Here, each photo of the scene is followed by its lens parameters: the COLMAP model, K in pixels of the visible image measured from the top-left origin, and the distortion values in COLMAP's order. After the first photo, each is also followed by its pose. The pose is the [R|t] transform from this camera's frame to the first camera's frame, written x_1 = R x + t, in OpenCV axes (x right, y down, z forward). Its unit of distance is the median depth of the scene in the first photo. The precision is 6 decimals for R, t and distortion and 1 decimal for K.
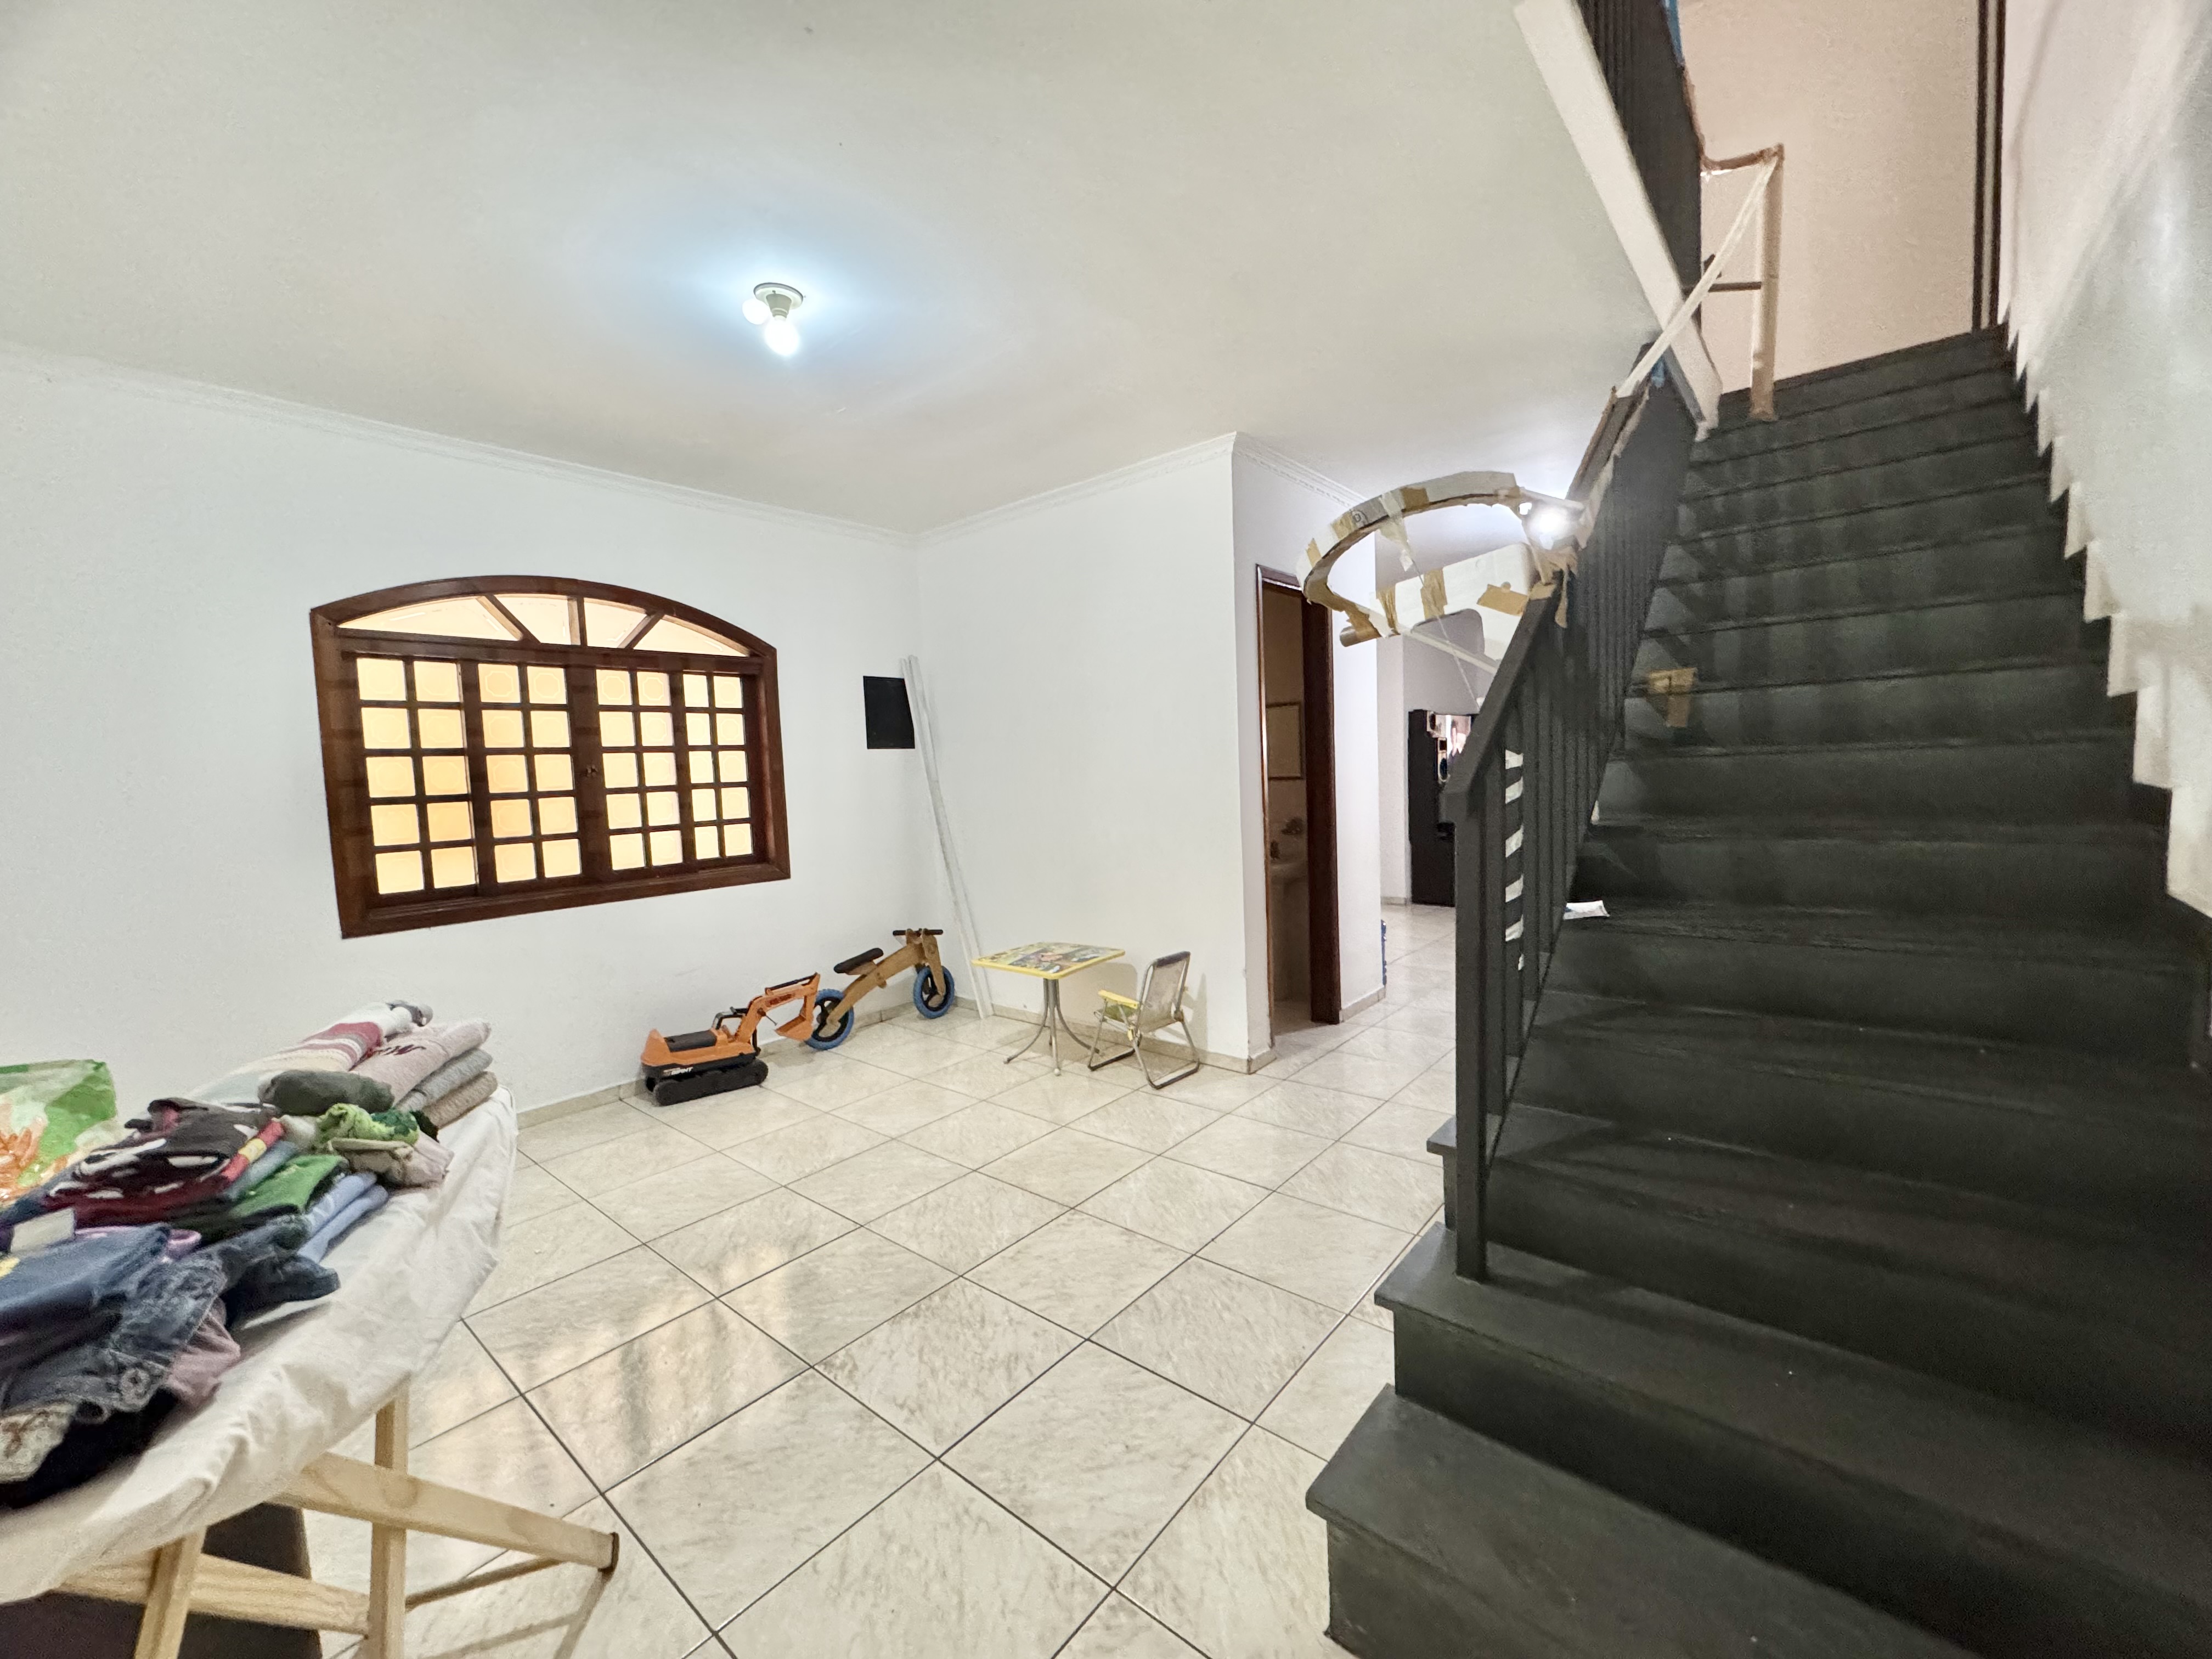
lens RADIAL K [[881.1, 0, 1104.4], [0, 881.1, 826.3], [0, 0, 1]] dist [-0.002119, 0.000510]
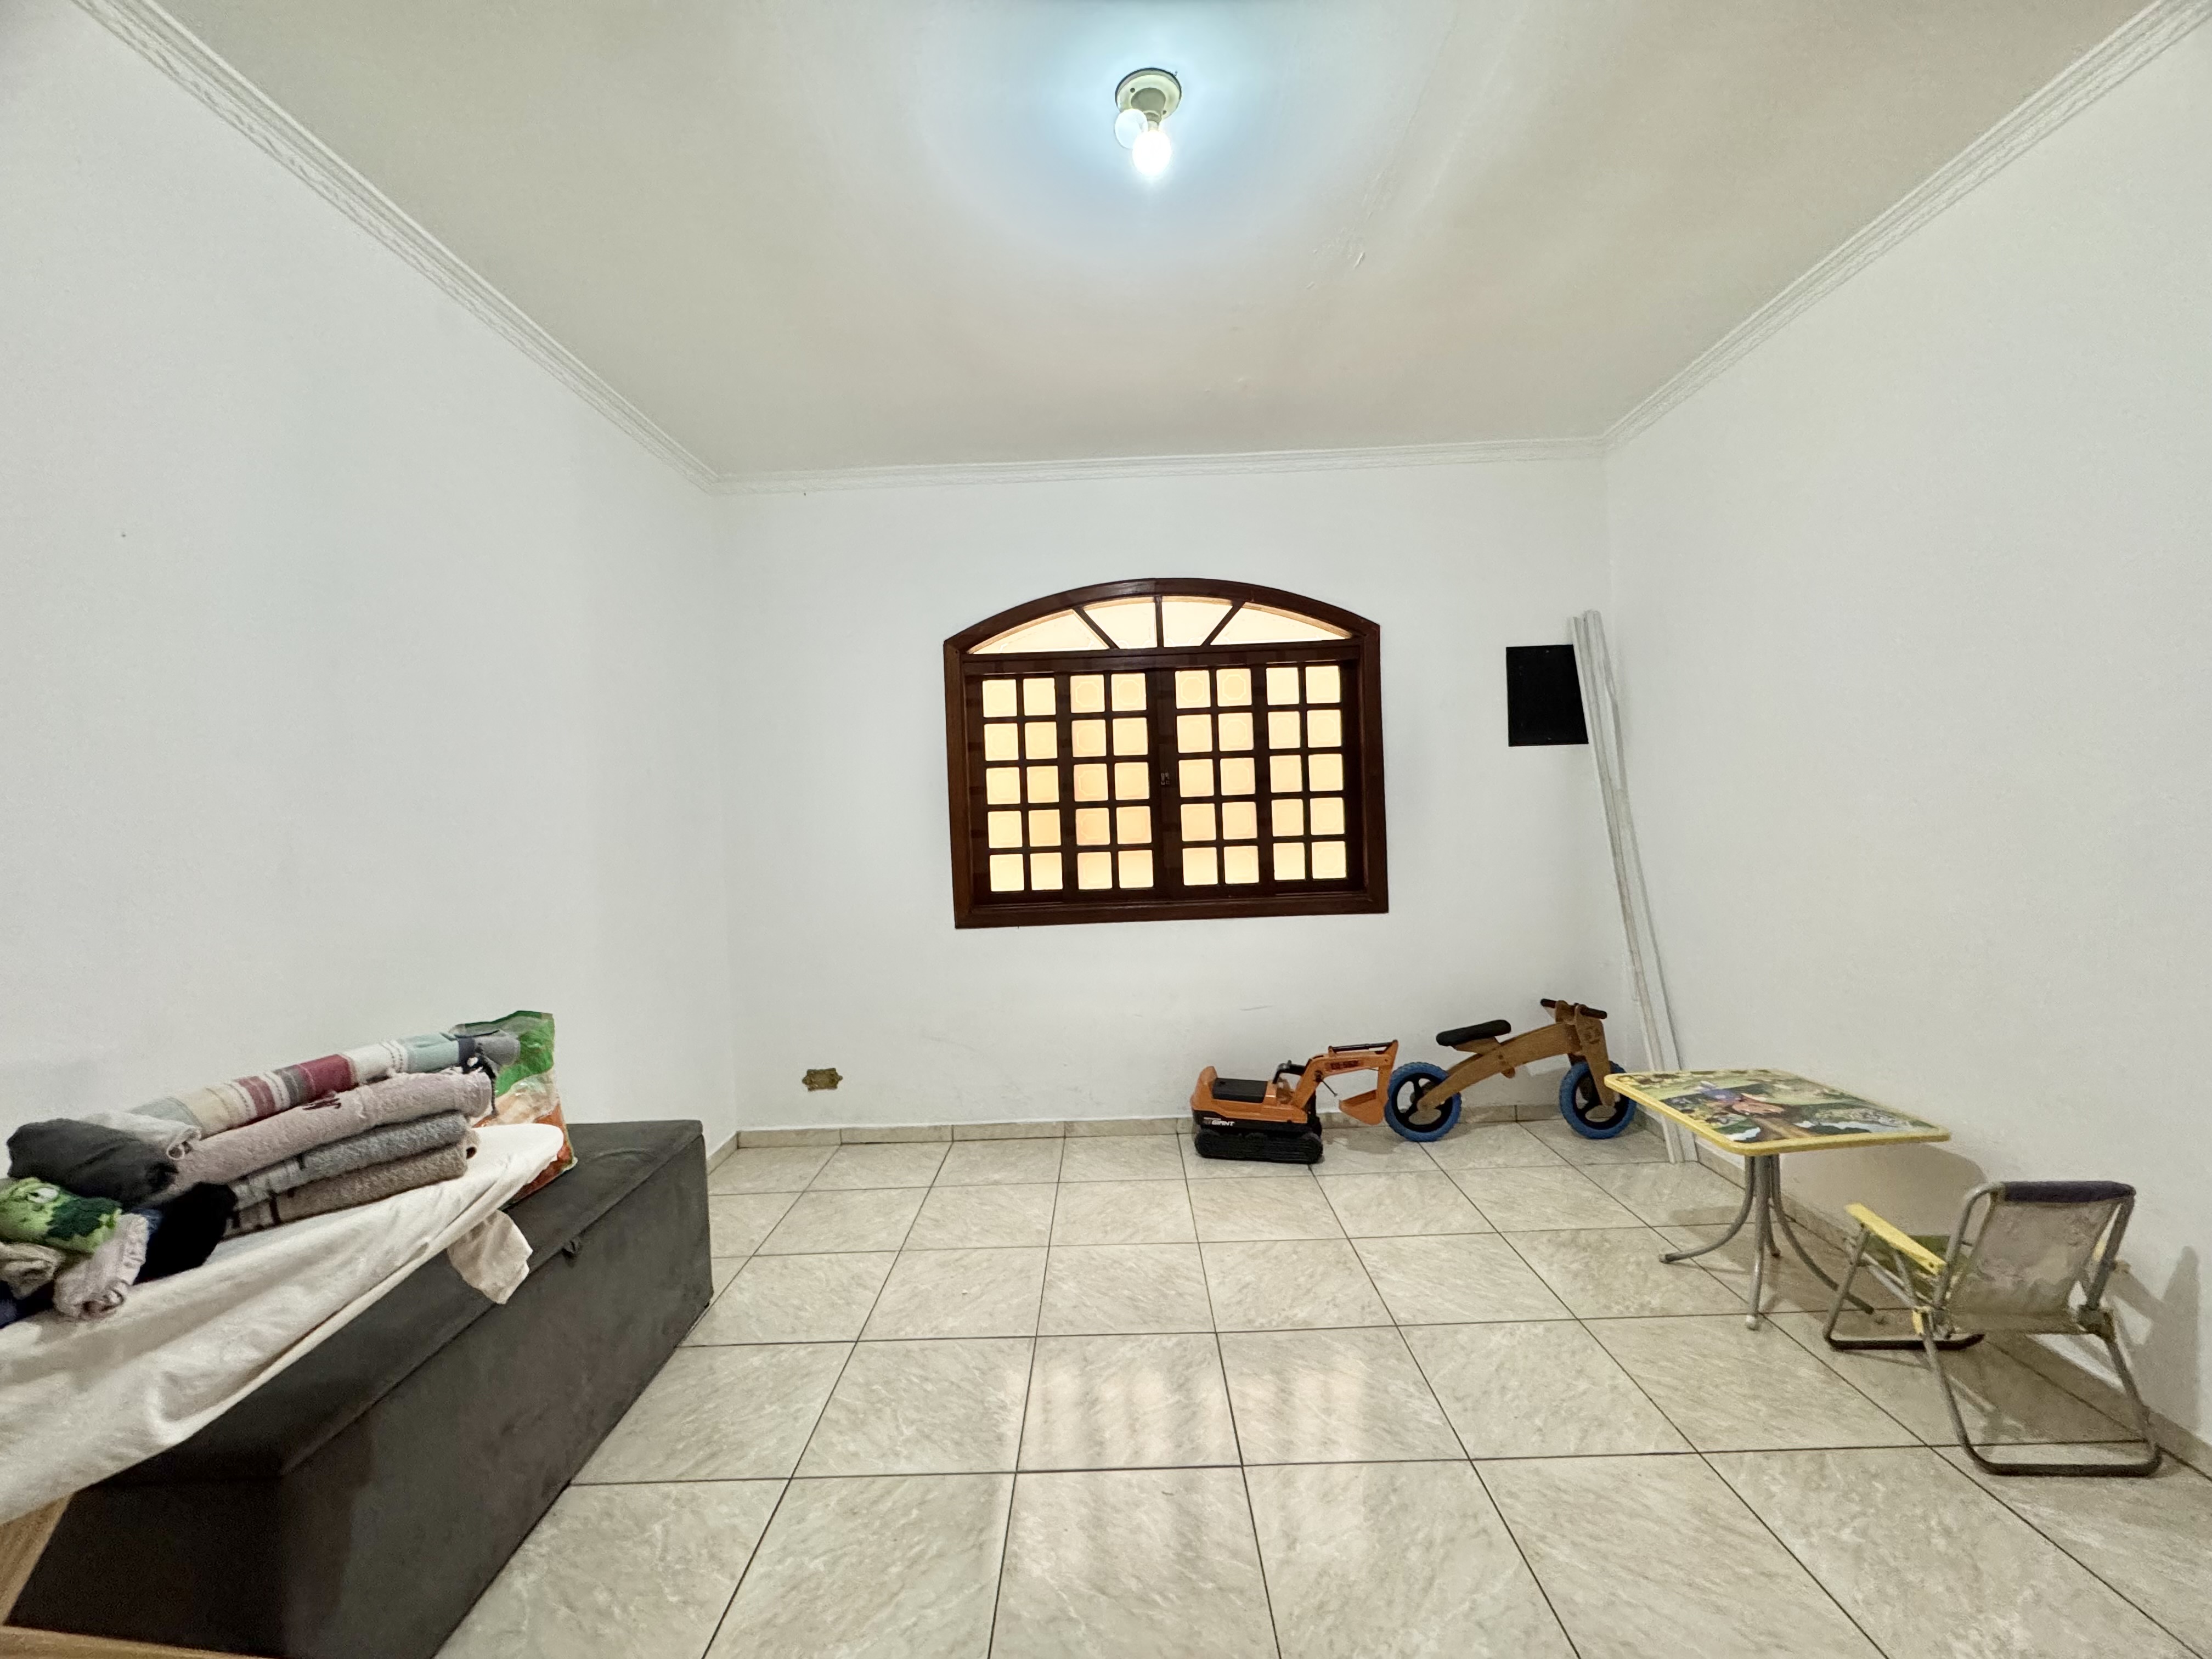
lens RADIAL K [[881.1, 0, 1104.4], [0, 881.1, 826.3], [0, 0, 1]] dist [-0.002119, 0.000510]
pose [[0.636351, 0.031867, -0.770741, 0.100901], [-0.040525, 0.999148, 0.007852, -0.016086], [0.770334, 0.026238, 0.637100, 0.329655]]
